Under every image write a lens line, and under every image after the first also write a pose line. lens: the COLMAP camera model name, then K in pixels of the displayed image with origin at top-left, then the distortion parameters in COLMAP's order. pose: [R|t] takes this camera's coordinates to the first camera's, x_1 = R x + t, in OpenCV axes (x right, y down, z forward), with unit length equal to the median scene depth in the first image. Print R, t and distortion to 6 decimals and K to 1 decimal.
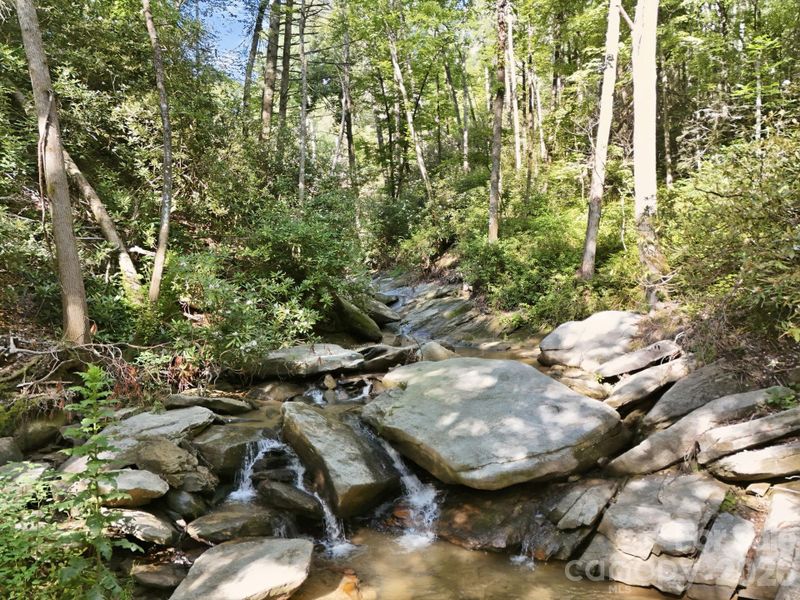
lens RADIAL K [[594.4, 0, 399.2], [0, 594.4, 303.7], [0, 0, 1]] dist [0.050930, -0.027252]
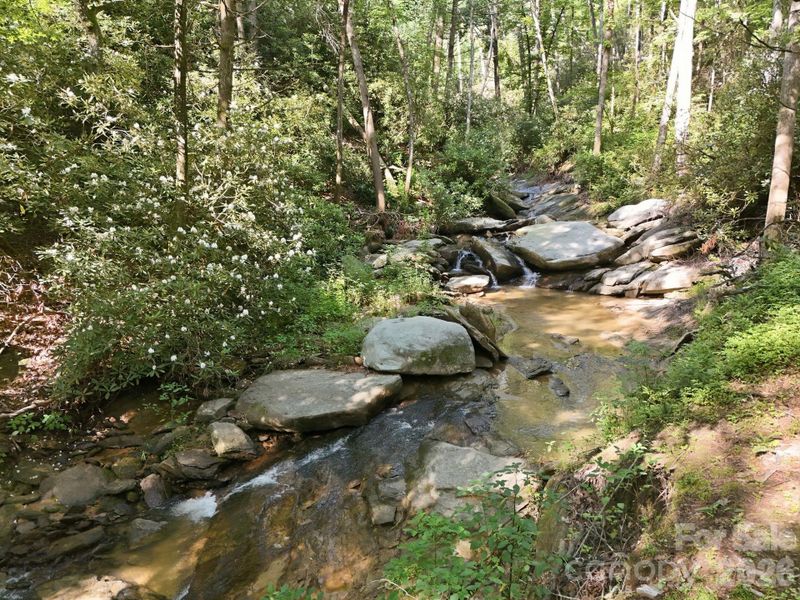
lens RADIAL K [[594.4, 0, 394.4], [0, 594.4, 303.4], [0, 0, 1]] dist [0.050930, -0.027252]
pose [[0.973880, 0.039892, -0.223533, 0.025898], [-0.003240, 0.986787, 0.161988, 0.031893], [0.227041, -0.157033, 0.961142, -0.874263]]
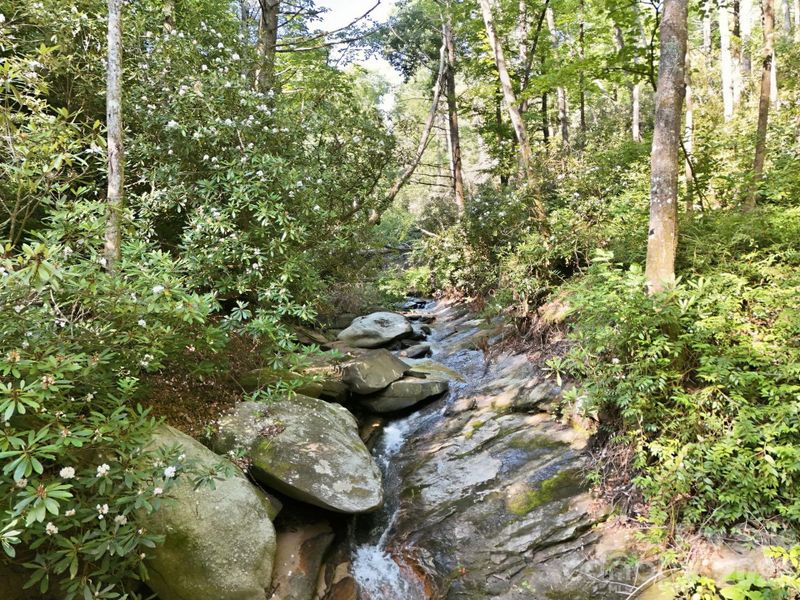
lens RADIAL K [[594.4, 0, 395.9], [0, 594.4, 296.7], [0, 0, 1]] dist [0.050930, -0.027252]
pose [[0.958182, 0.008826, -0.286024, 0.167143], [-0.010876, 0.999925, -0.005582, -0.141684], [0.285953, 0.008459, 0.958206, 0.951263]]
